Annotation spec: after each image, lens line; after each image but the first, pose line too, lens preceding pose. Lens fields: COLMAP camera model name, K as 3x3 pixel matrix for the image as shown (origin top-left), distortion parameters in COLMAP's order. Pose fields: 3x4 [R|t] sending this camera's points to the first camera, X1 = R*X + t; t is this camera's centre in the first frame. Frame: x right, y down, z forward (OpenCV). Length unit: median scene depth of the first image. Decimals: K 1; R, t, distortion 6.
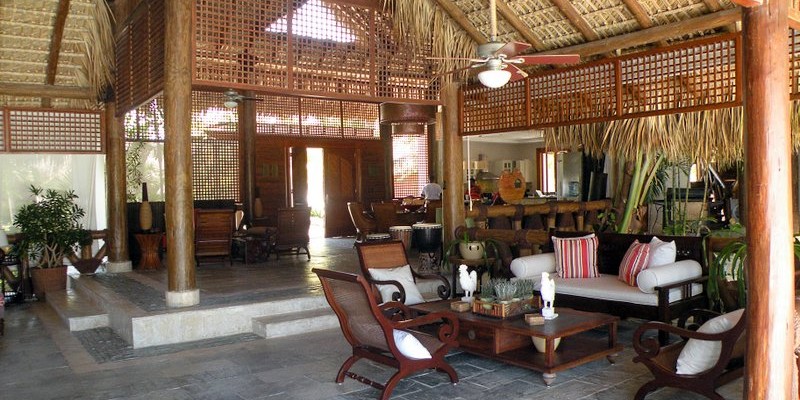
lens RADIAL K [[644.3, 0, 414.3], [0, 644.3, 210.5], [0, 0, 1]] dist [-0.156082, 0.143575]
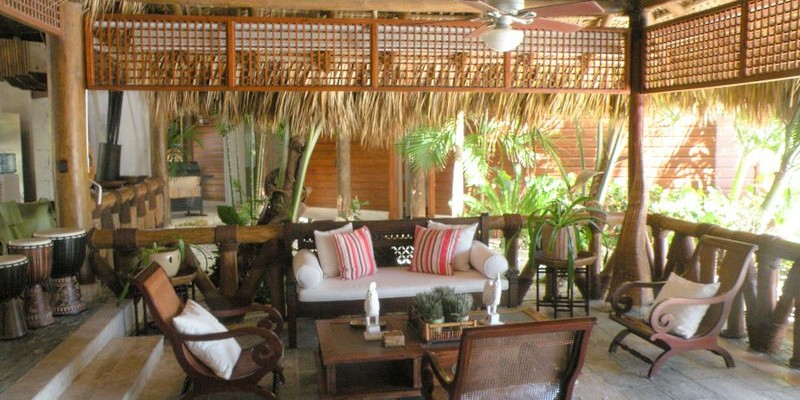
lens RADIAL K [[644.3, 0, 414.3], [0, 644.3, 210.5], [0, 0, 1]] dist [-0.156082, 0.143575]
pose [[0.447767, -0.049485, 0.892780, -0.453845], [0.036171, 0.998653, 0.037212, -0.009777], [-0.893418, 0.015631, 0.448954, 0.559761]]
